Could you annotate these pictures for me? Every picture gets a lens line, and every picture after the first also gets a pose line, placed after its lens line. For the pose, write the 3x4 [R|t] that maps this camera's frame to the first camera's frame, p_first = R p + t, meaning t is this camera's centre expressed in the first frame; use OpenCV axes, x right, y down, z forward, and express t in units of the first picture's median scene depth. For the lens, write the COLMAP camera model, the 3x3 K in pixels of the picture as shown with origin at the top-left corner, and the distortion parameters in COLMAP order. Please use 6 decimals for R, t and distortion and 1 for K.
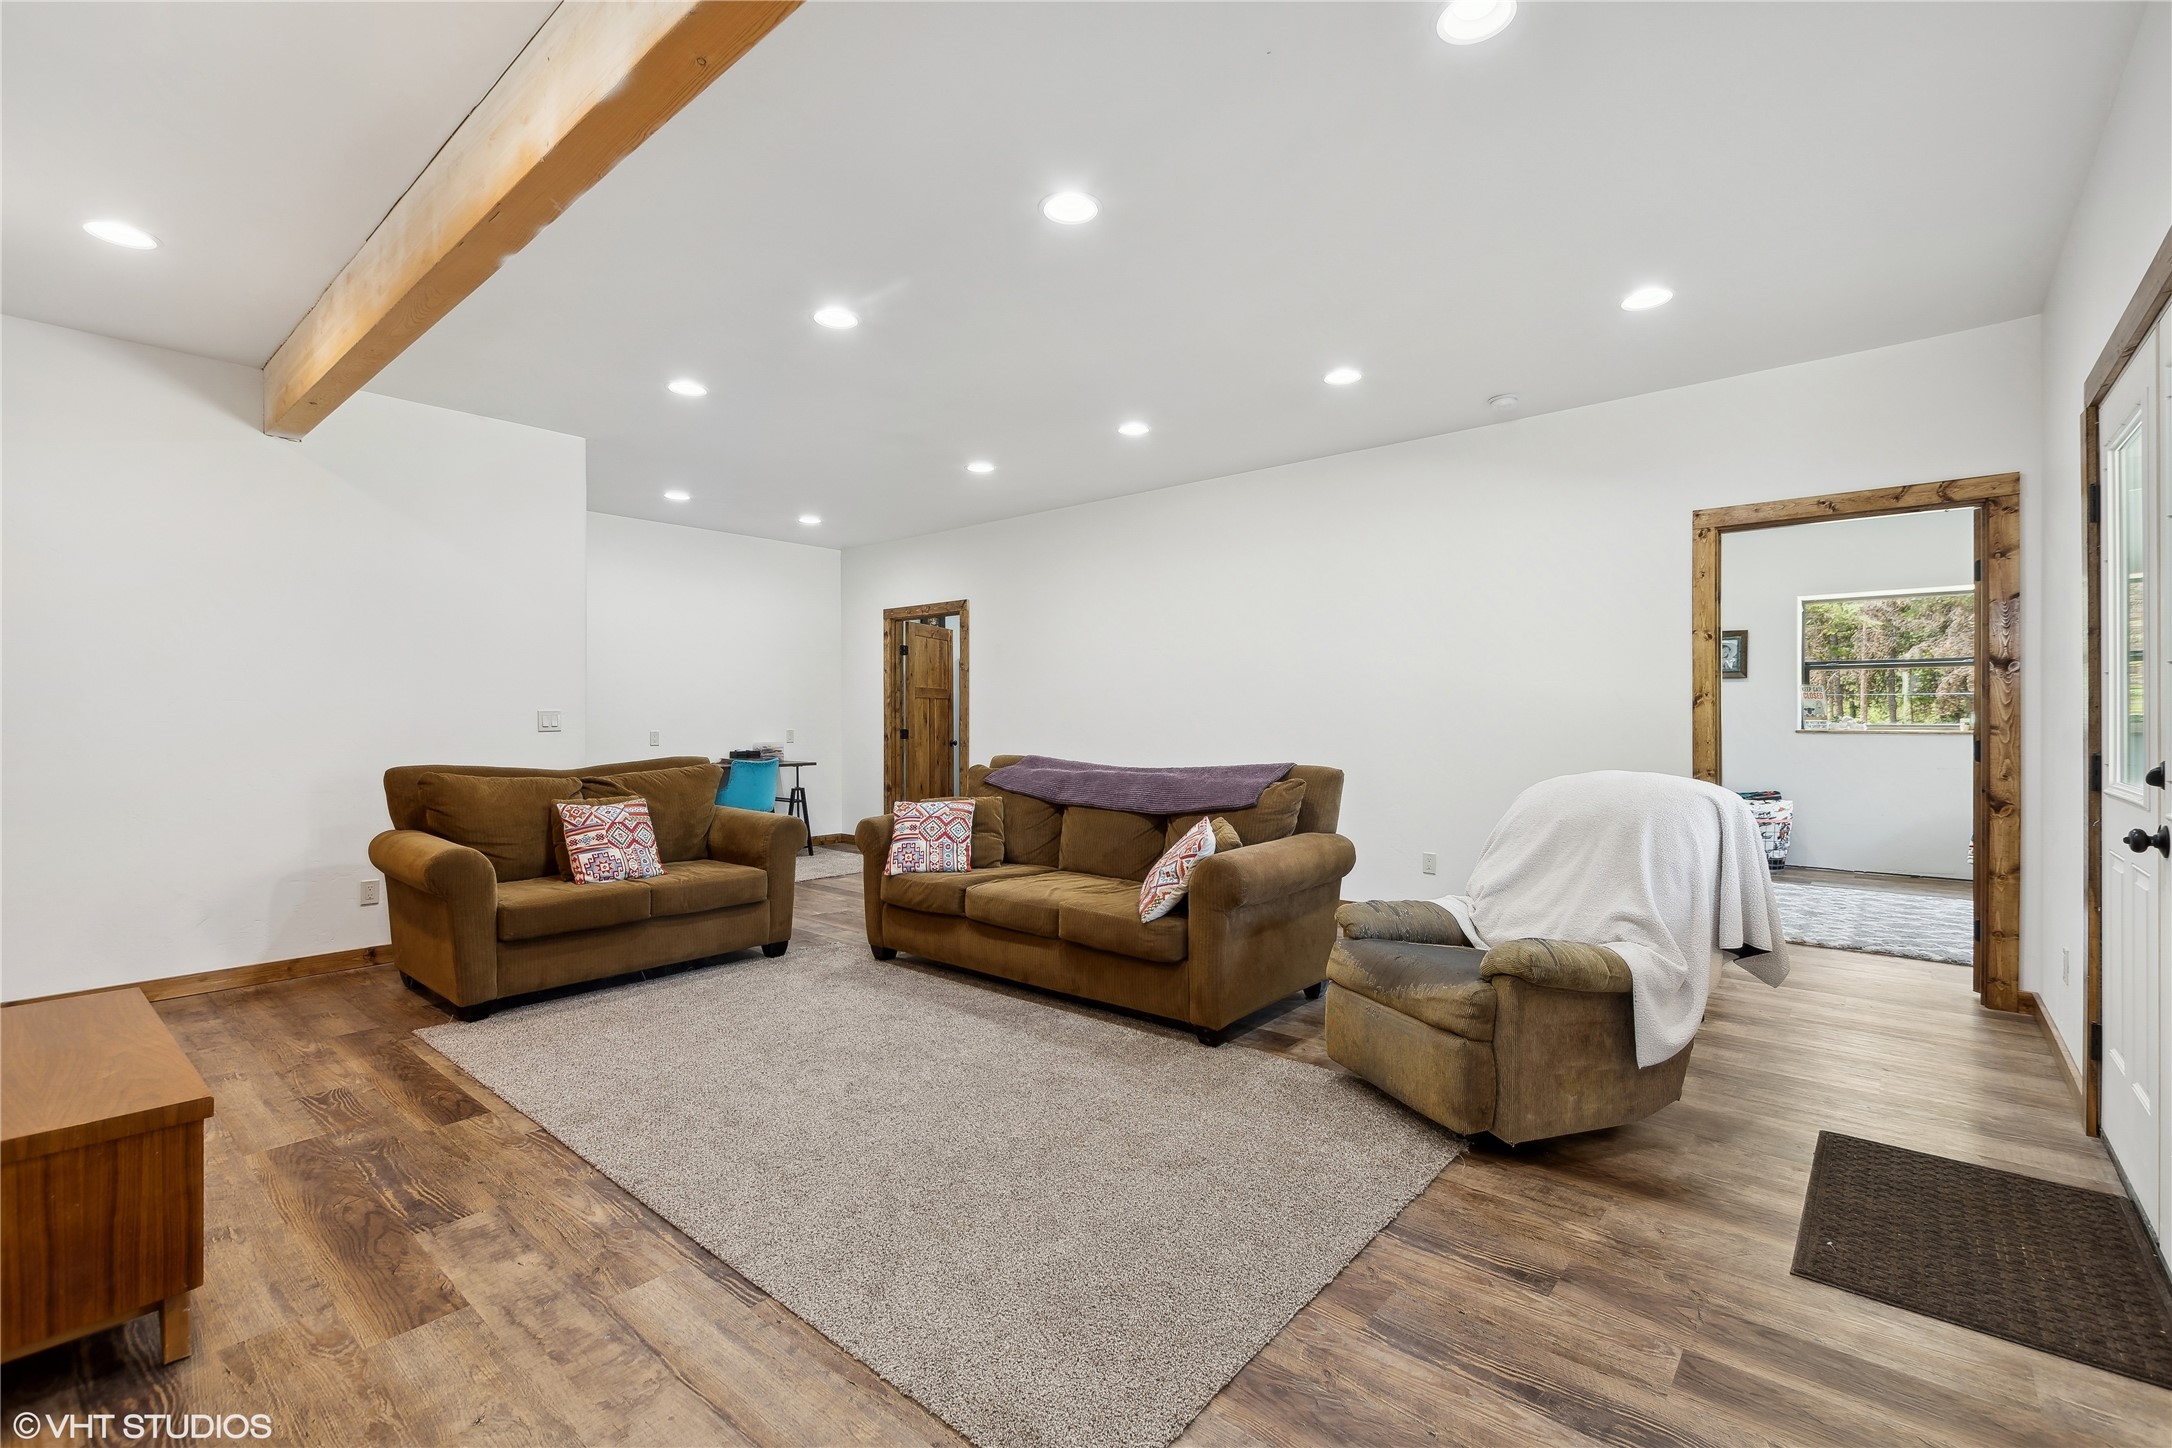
lens RADIAL K [[940.7, 0, 1072.6], [0, 940.7, 727.0], [0, 0, 1]] dist [-0.000854, -0.000077]
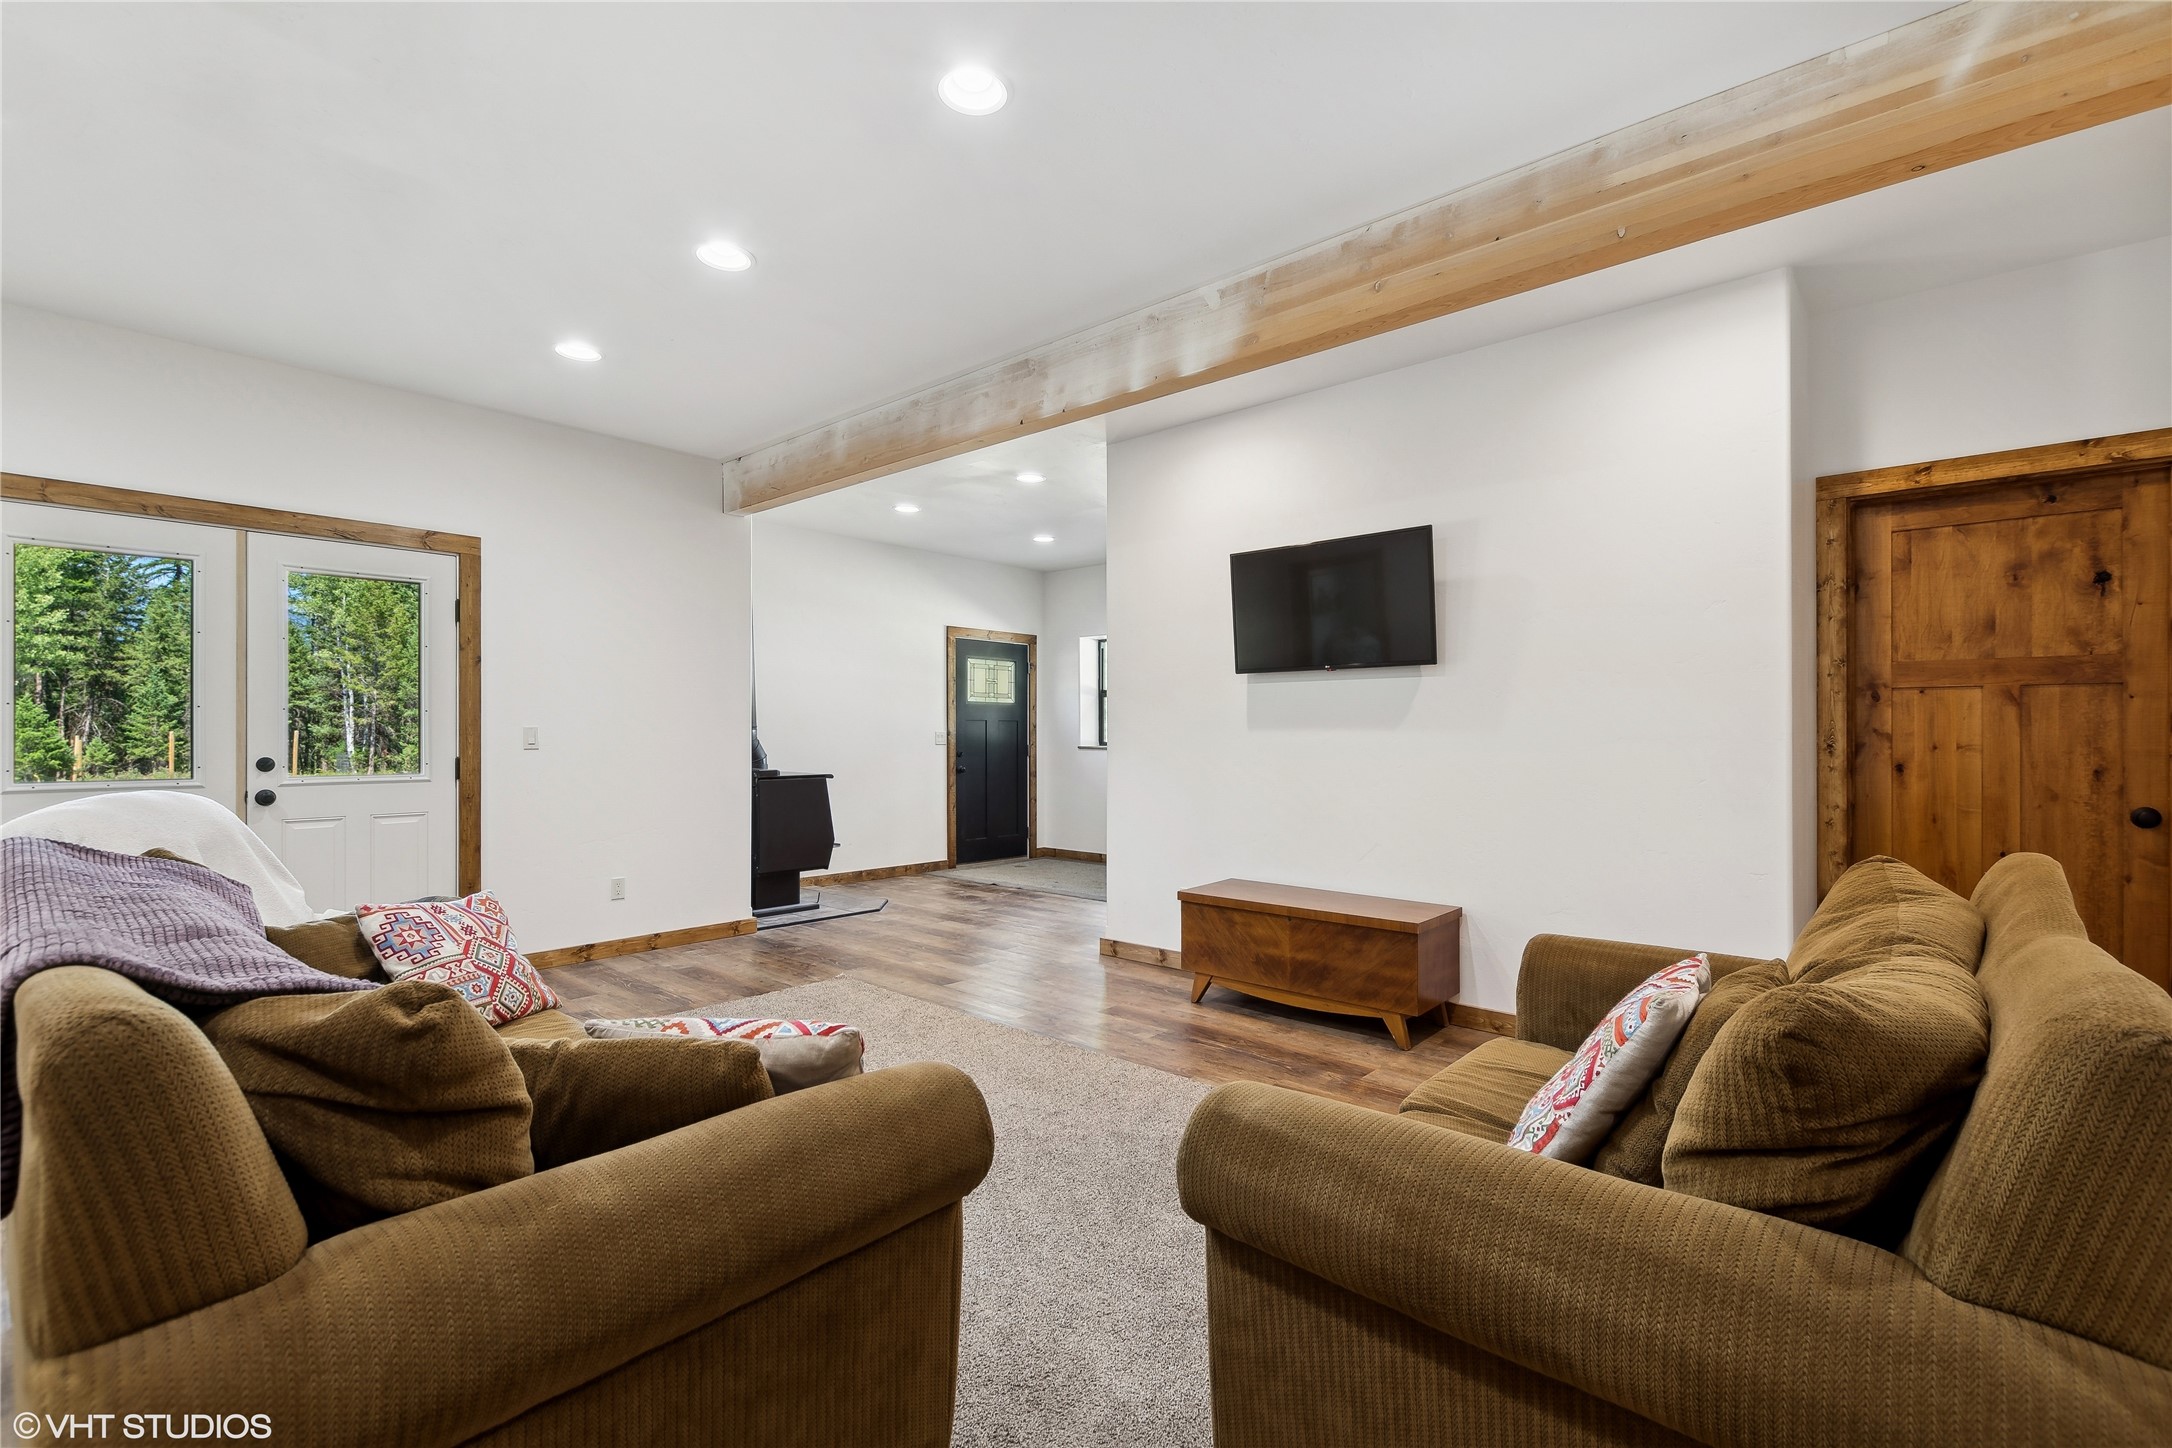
lens RADIAL K [[959.7, 0, 1082.5], [0, 959.7, 728.9], [0, 0, 1]] dist [0.001828, -0.000111]
pose [[-0.999935, 0.002430, 0.011153, -0.384039], [0.002494, 0.999981, 0.005670, -0.023255], [-0.011139, 0.005697, -0.999922, 1.913867]]
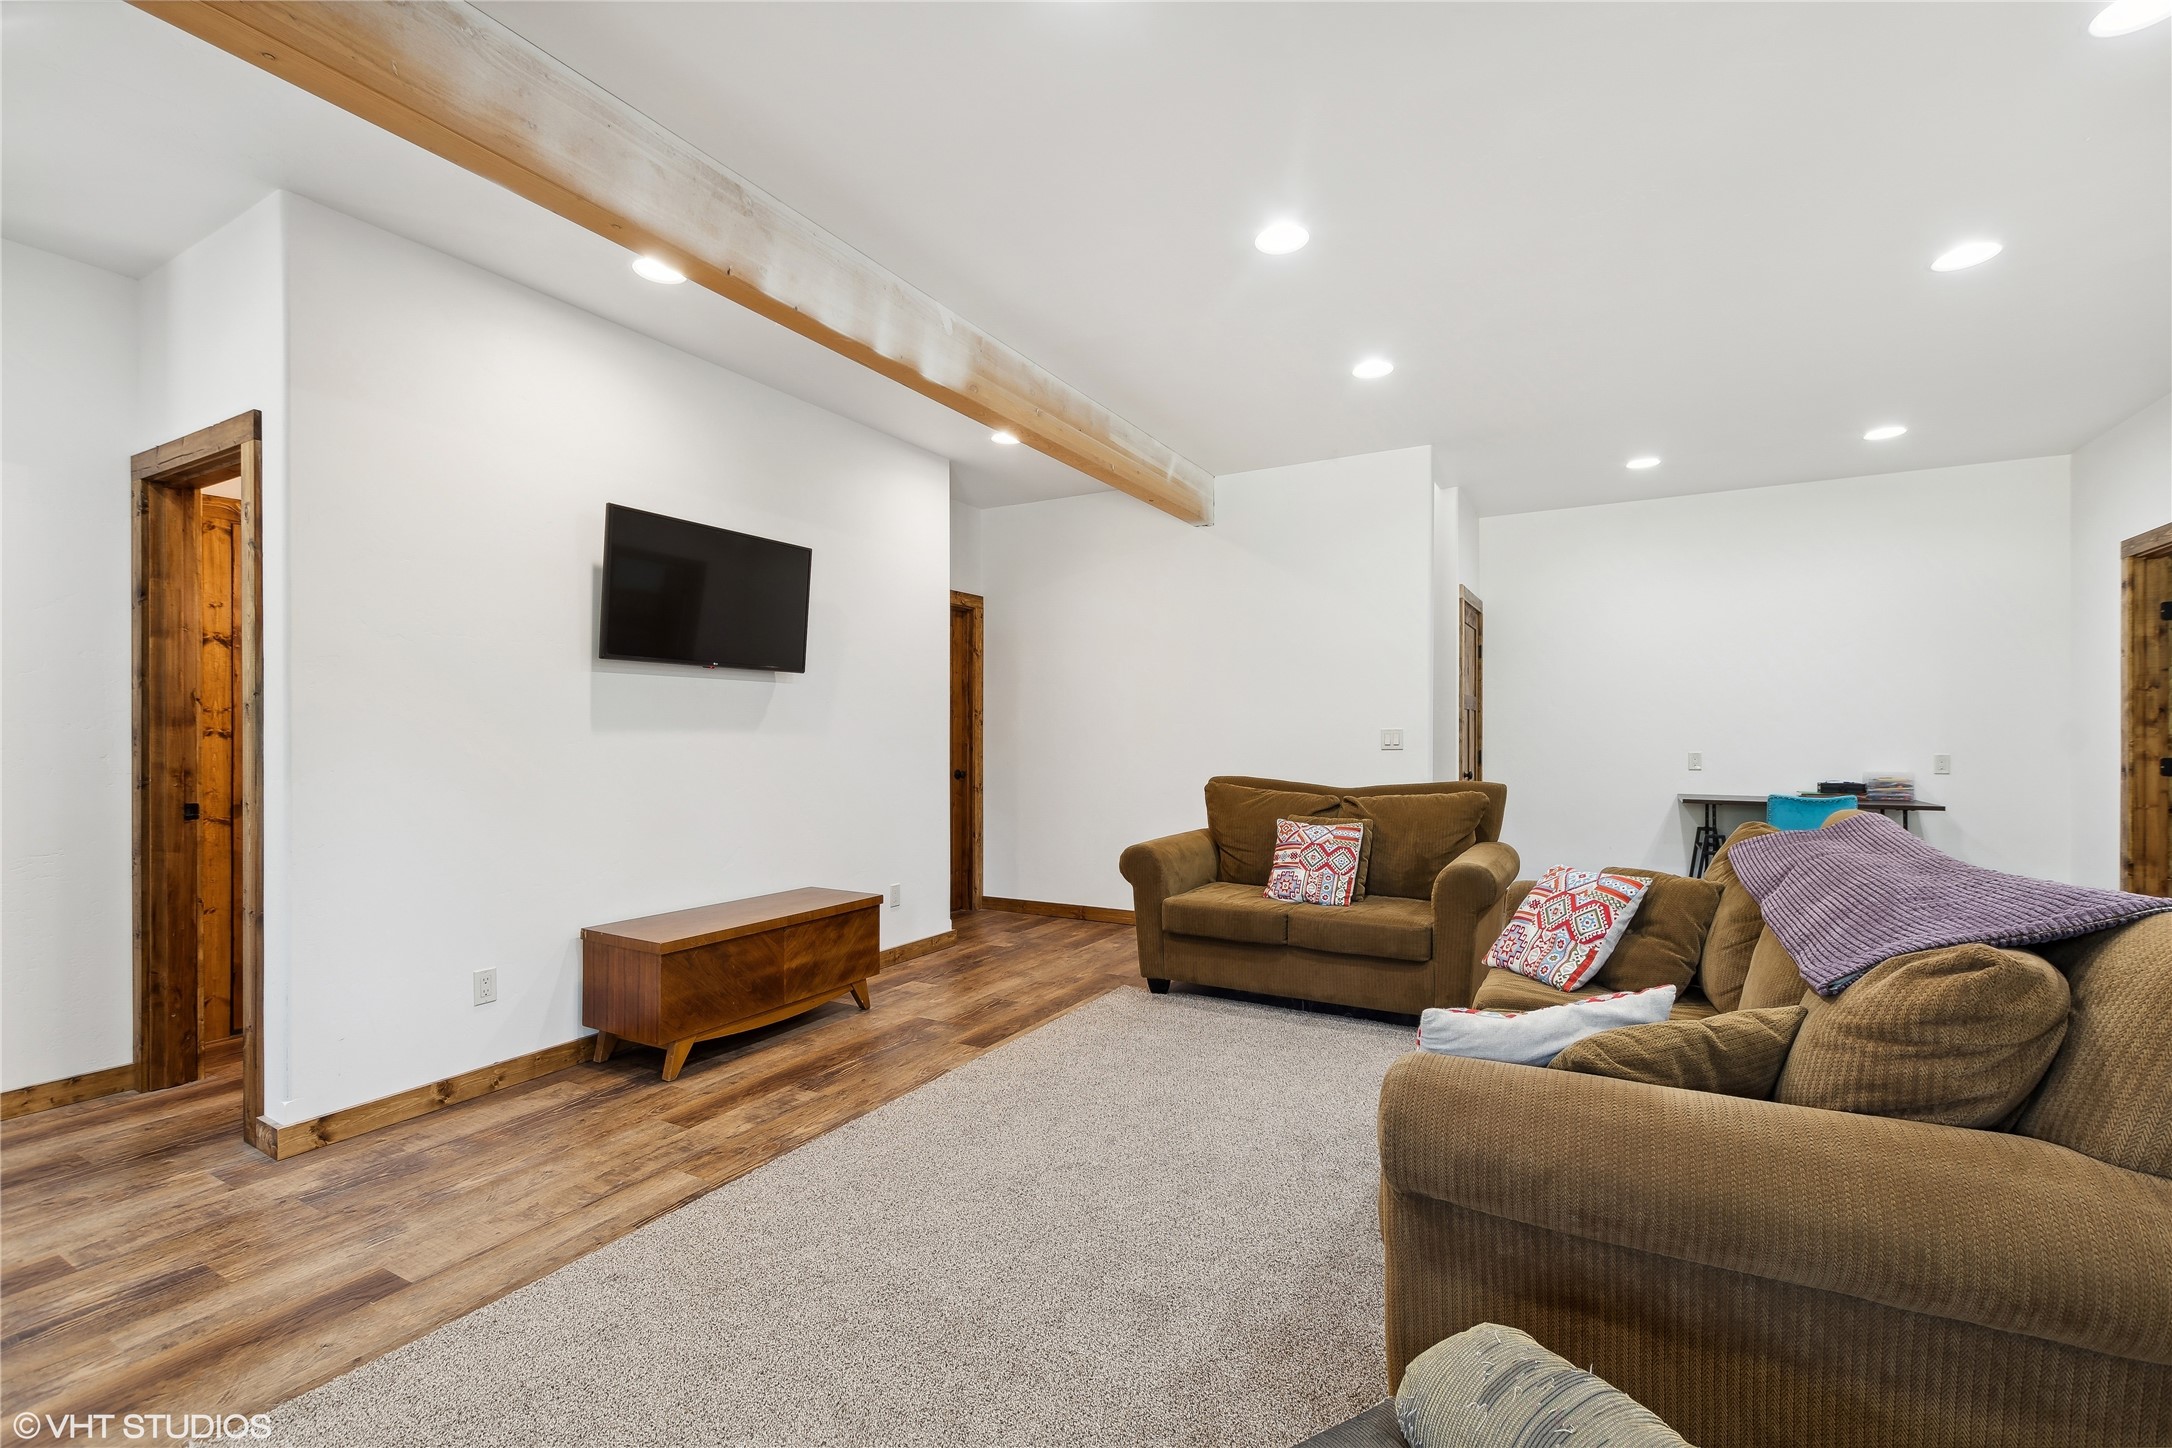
lens RADIAL K [[929.3, 0, 1102.6], [0, 929.3, 729.7], [0, 0, 1]] dist [0.012032, -0.000043]
pose [[0.207521, -0.003392, -0.978225, 0.582394], [-0.009036, 0.999945, -0.005384, -0.014257], [0.978189, 0.009956, 0.207479, 0.803773]]
